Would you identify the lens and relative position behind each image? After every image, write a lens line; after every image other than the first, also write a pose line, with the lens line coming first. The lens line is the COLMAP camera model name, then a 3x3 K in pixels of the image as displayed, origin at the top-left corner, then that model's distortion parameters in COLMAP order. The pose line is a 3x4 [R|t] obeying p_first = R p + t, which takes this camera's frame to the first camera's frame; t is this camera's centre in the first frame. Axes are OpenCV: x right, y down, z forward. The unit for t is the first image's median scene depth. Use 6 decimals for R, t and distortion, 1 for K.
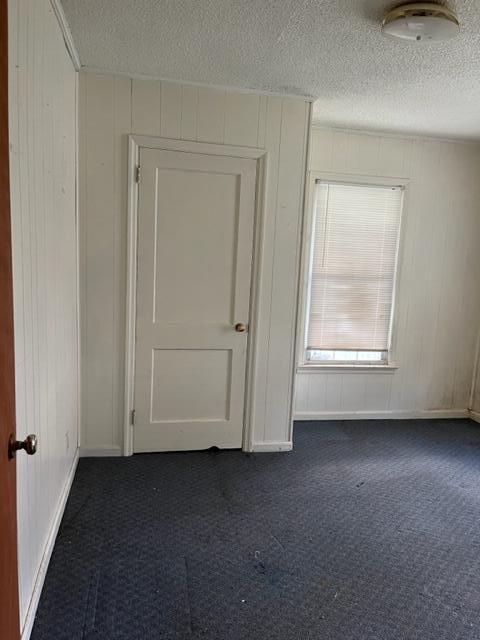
lens RADIAL K [[480.8, 0, 239.8], [0, 480.8, 327.7], [0, 0, 1]] dist [0.057074, -0.090983]
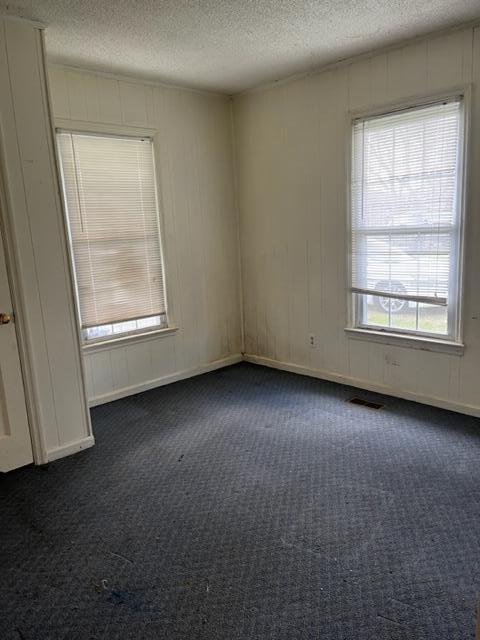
lens RADIAL K [[480.8, 0, 239.8], [0, 480.8, 327.7], [0, 0, 1]] dist [0.057074, -0.090983]
pose [[0.846507, -0.196562, 0.494761, -0.061574], [0.159015, 0.980273, 0.117385, -0.016022], [-0.508074, -0.020693, 0.861065, 0.113649]]
